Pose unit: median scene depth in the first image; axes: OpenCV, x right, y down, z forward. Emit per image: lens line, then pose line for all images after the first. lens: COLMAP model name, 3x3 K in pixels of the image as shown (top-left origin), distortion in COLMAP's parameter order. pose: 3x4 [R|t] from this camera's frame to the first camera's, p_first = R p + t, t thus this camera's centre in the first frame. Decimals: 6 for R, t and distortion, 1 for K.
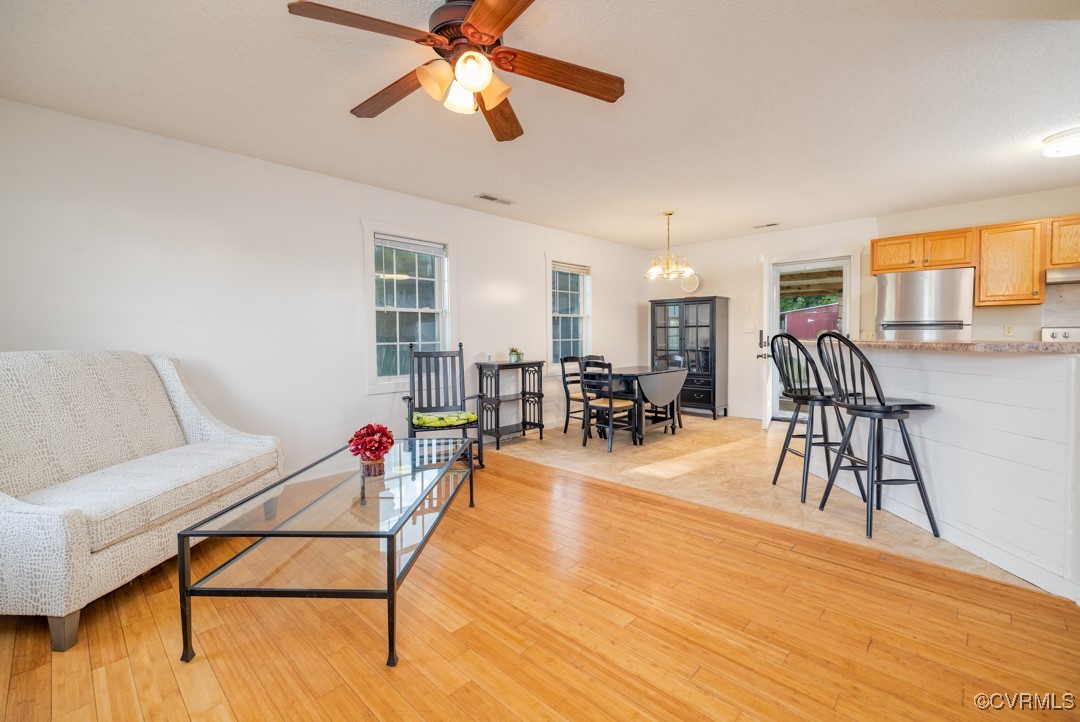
lens RADIAL K [[473.6, 0, 542.4], [0, 473.6, 352.6], [0, 0, 1]] dist [0.000357, 0.001845]
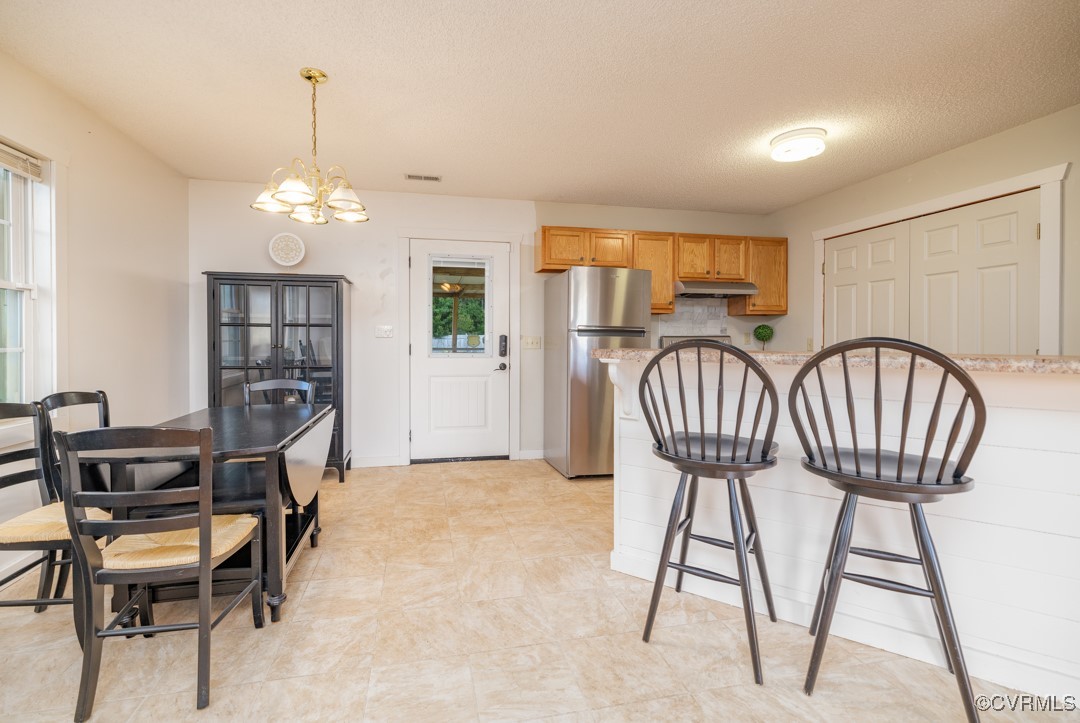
lens RADIAL K [[473.6, 0, 517.1], [0, 473.6, 345.3], [0, 0, 1]] dist [0.000357, 0.001845]
pose [[0.581980, 0.001809, 0.813201, 0.005449], [0.022393, 0.999583, -0.018249, -0.021098], [-0.812895, 0.028831, 0.581697, 0.648131]]
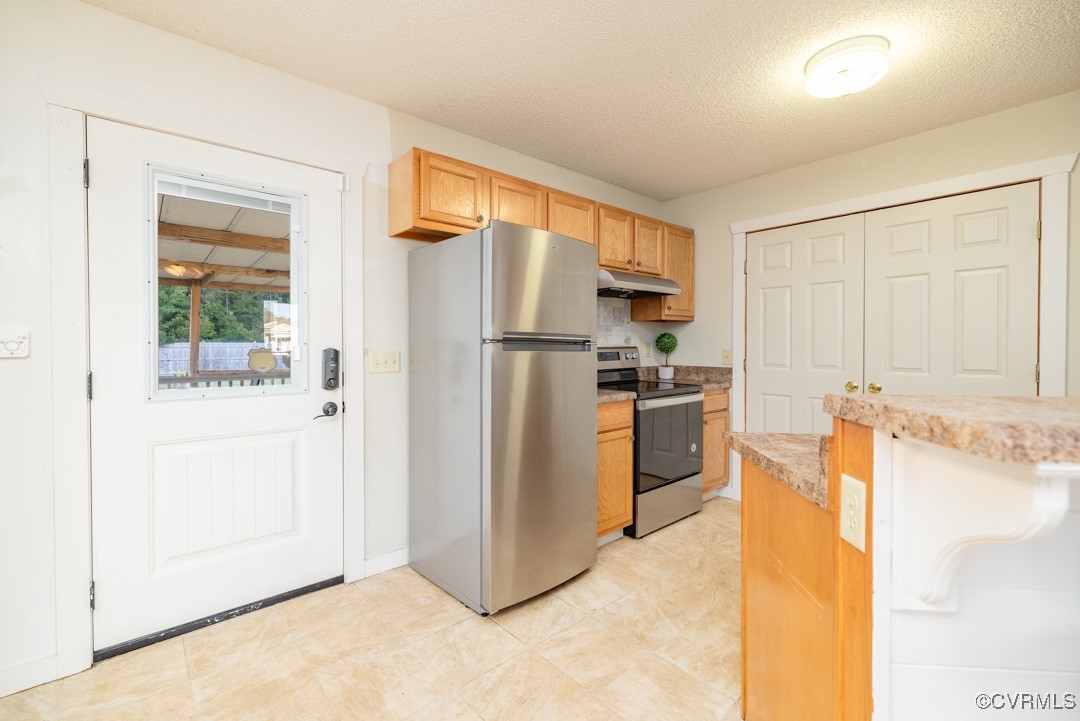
lens RADIAL K [[473.6, 0, 541.8], [0, 473.6, 350.2], [0, 0, 1]] dist [0.000357, 0.001845]
pose [[0.104054, 0.001679, 0.994570, 0.304128], [0.038727, 0.999233, -0.005739, -0.047353], [-0.993817, 0.039114, 0.103909, 0.964691]]
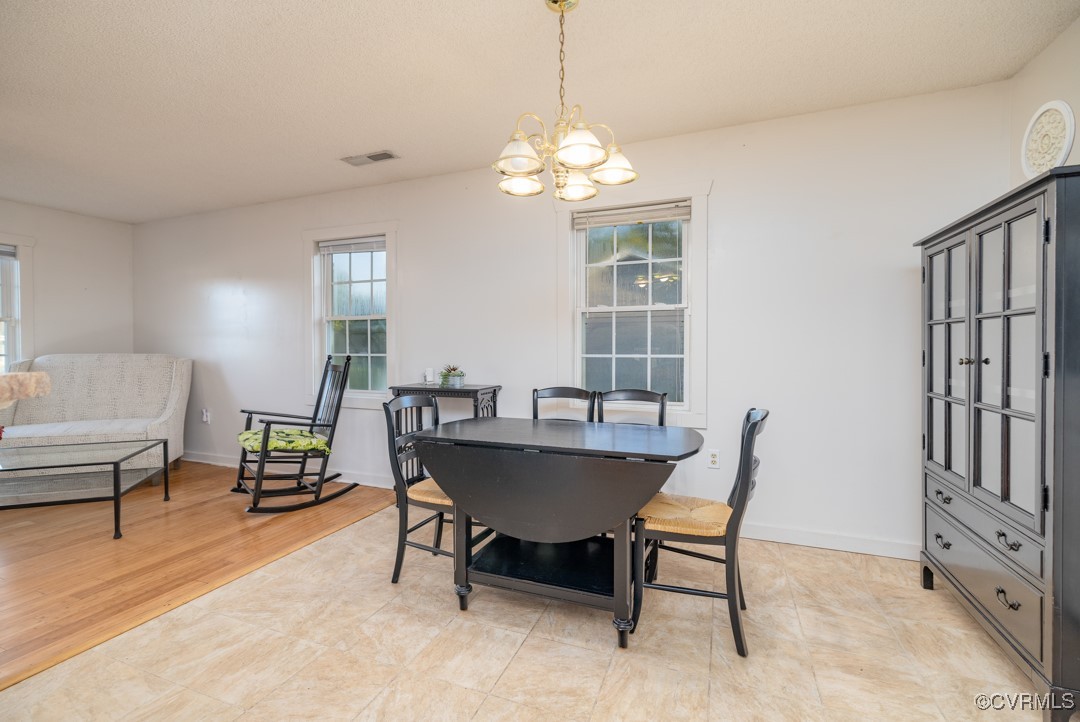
lens RADIAL K [[473.6, 0, 543.0], [0, 473.6, 359.4], [0, 0, 1]] dist [0.000357, 0.001845]
pose [[0.360909, 0.029955, -0.932120, 0.666031], [-0.034456, 0.999230, 0.018771, -0.039198], [0.931965, 0.025342, 0.361663, 0.974161]]
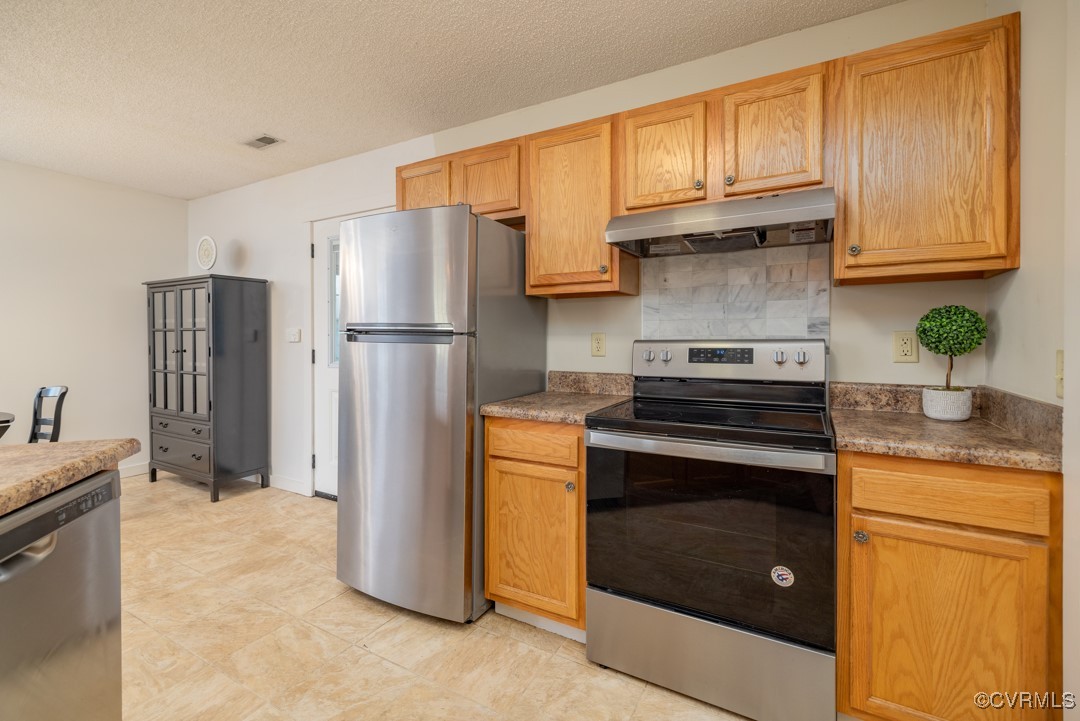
lens RADIAL K [[473.6, 0, 526.3], [0, 473.6, 337.0], [0, 0, 1]] dist [0.000357, 0.001845]
pose [[0.975955, 0.011684, 0.217661, 0.827439], [-0.003169, 0.999217, -0.039430, -0.036474], [-0.217951, 0.037792, 0.975228, 0.535211]]
